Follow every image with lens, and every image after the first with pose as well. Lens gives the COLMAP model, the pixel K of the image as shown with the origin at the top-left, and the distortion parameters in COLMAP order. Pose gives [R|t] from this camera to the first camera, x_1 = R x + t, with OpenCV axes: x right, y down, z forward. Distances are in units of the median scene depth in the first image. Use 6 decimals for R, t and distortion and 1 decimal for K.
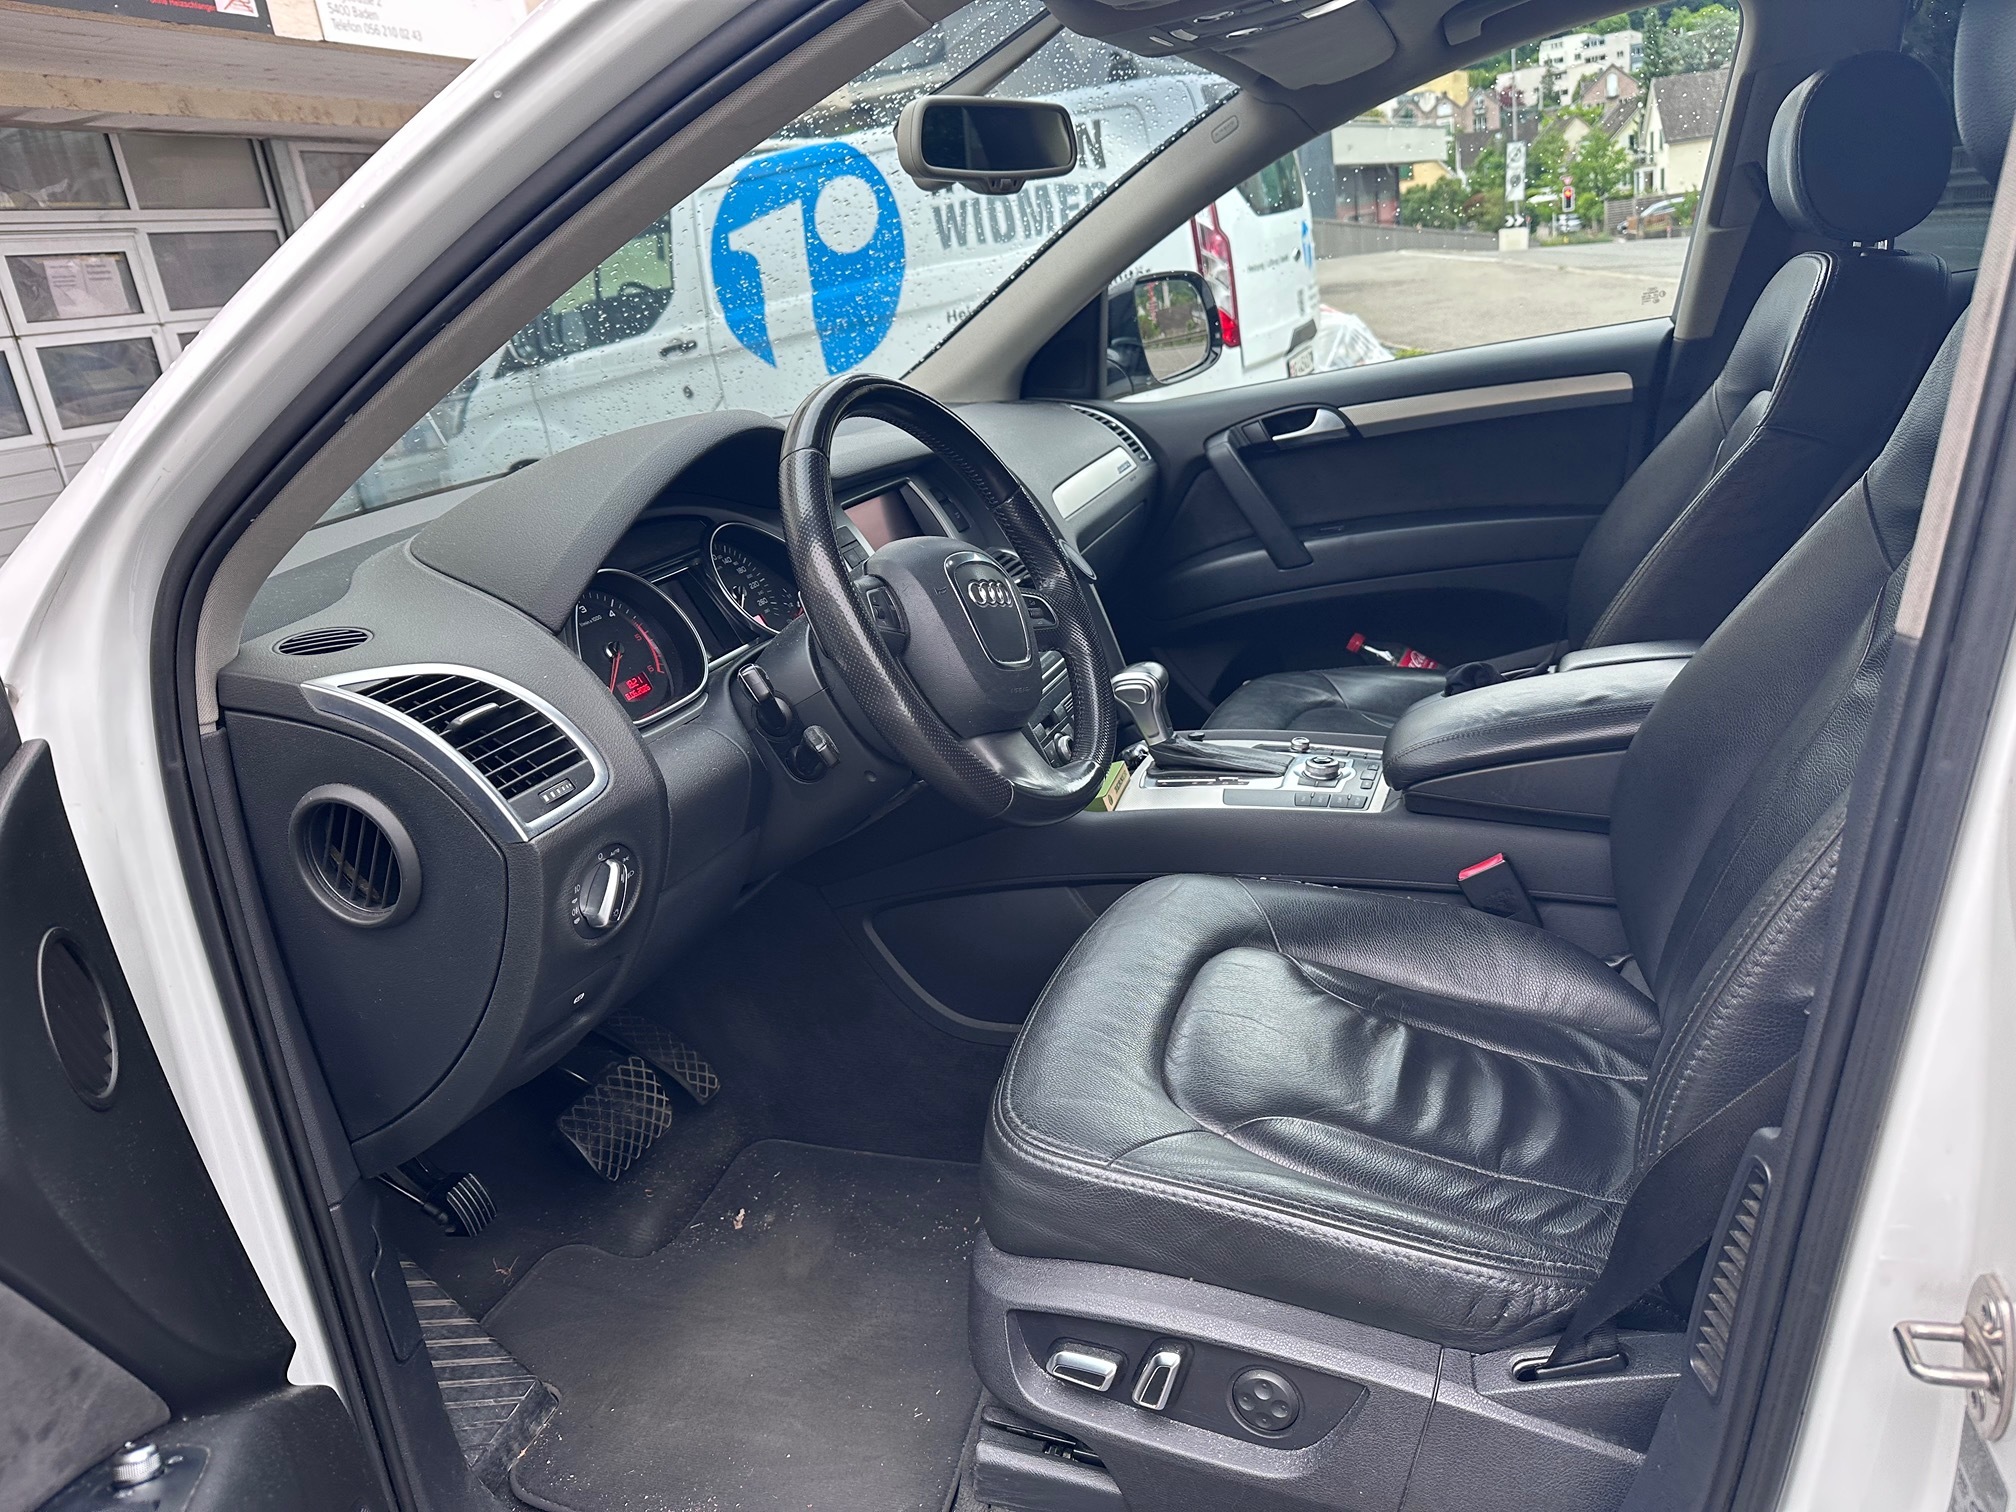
lens RADIAL K [[1435.2, 0, 1014.7], [0, 1435.2, 752.1], [0, 0, 1]] dist [0.007162, -0.016735]
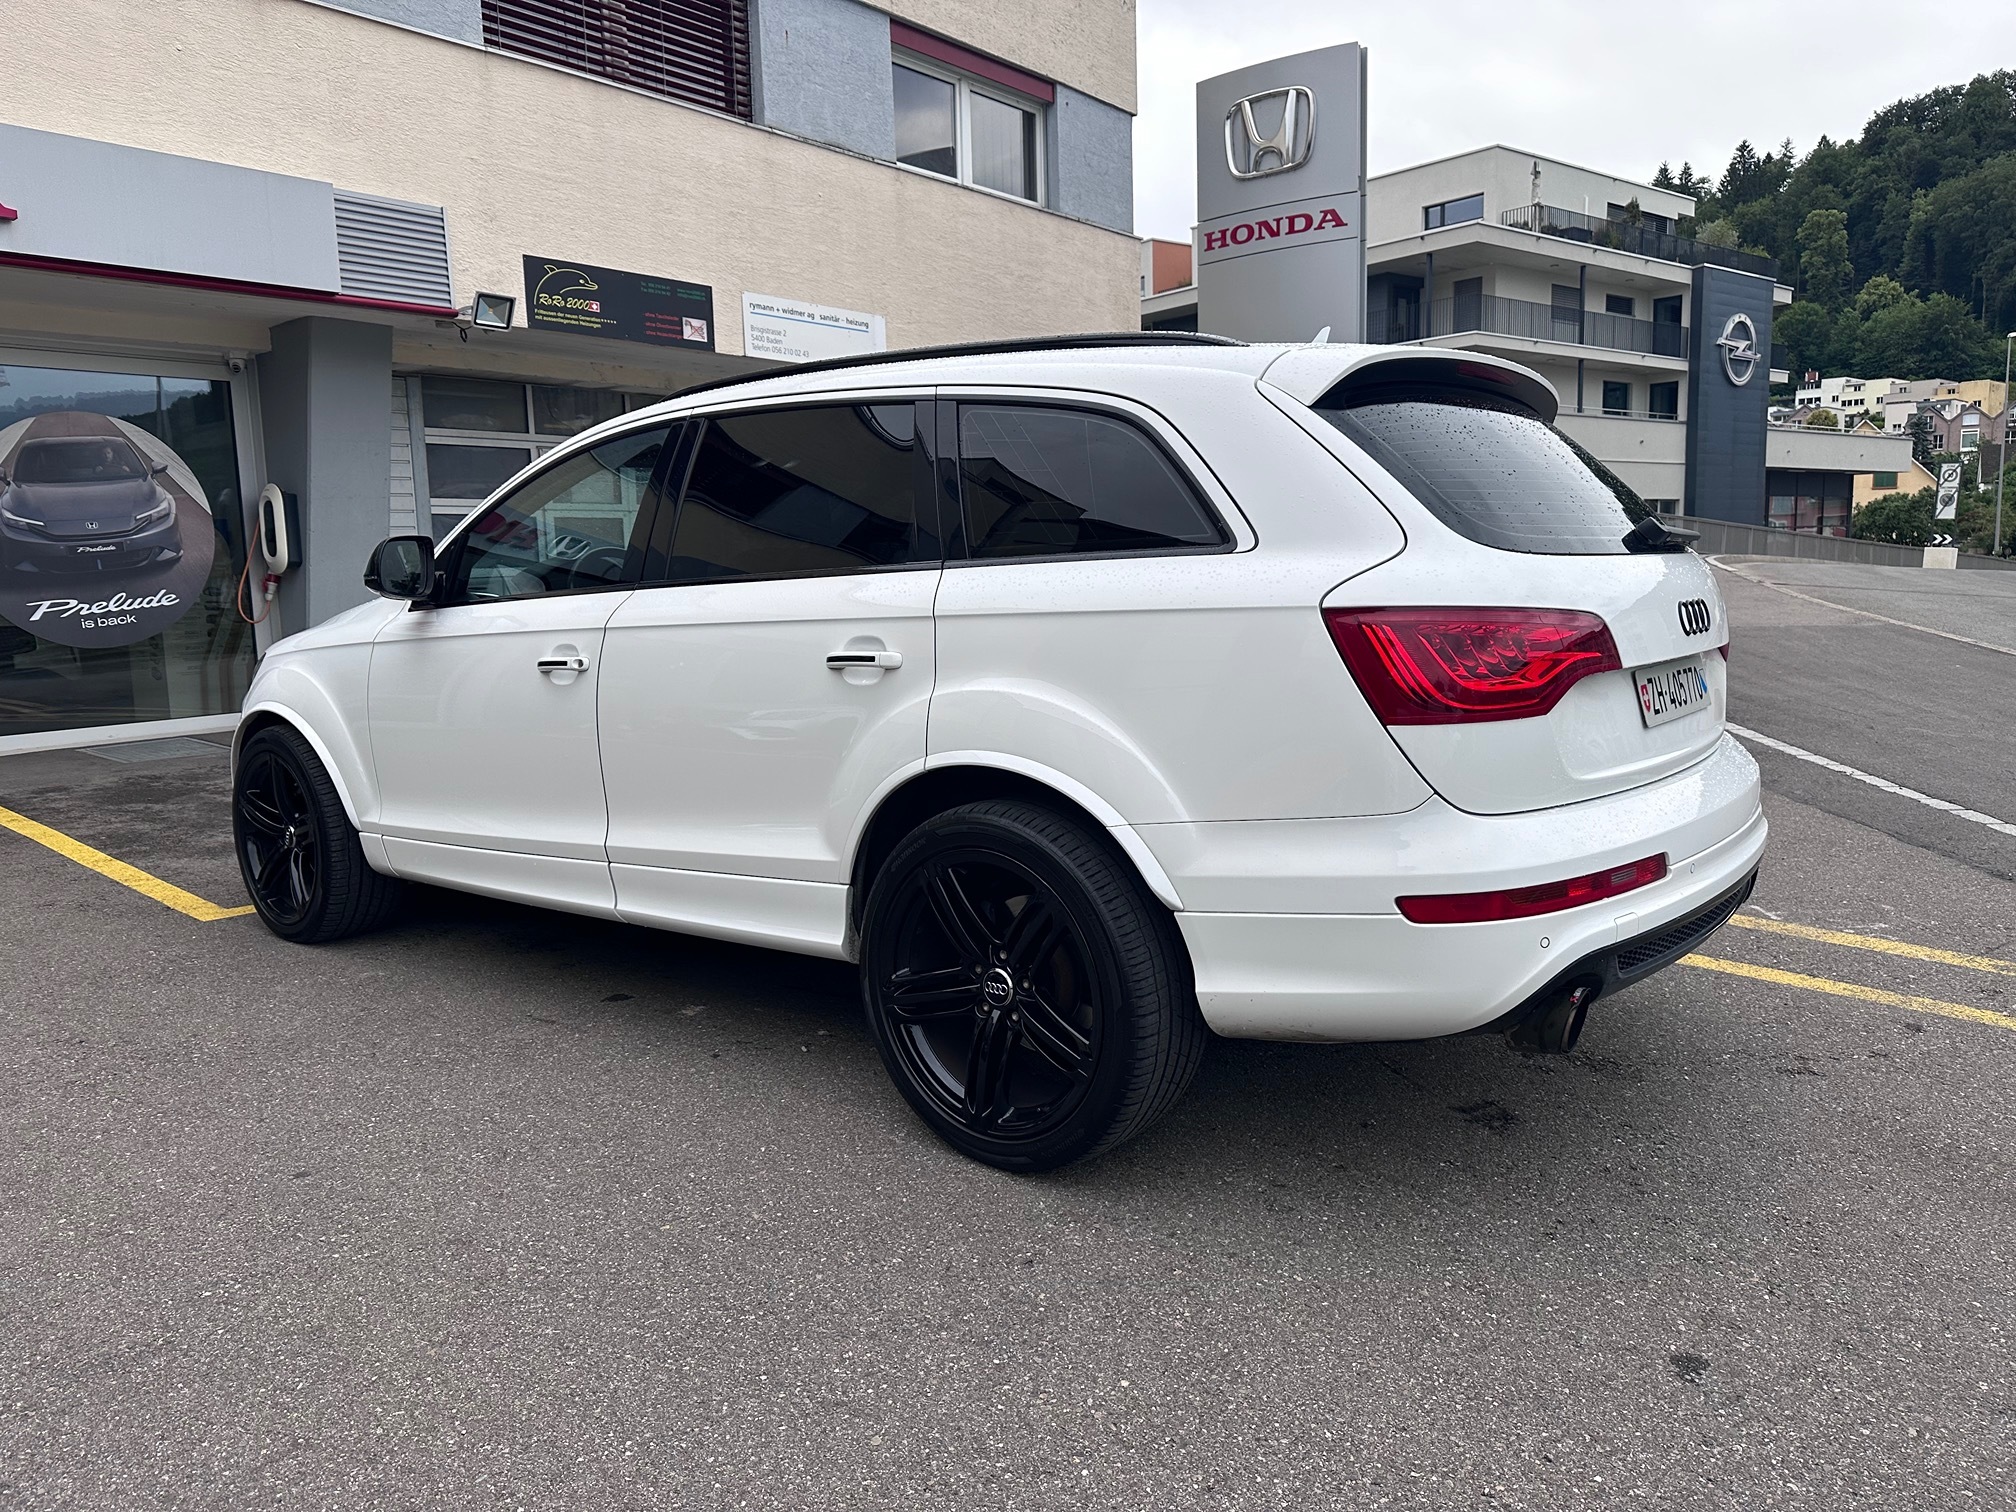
lens RADIAL K [[1403.6, 0, 1019.5], [0, 1403.6, 756.4], [0, 0, 1]] dist [0.062528, -0.072016]
pose [[0.949765, 0.144396, -0.277662, 0.336197], [-0.185648, 0.974191, -0.128403, 0.104149], [0.251955, 0.173500, 0.952059, -0.388672]]
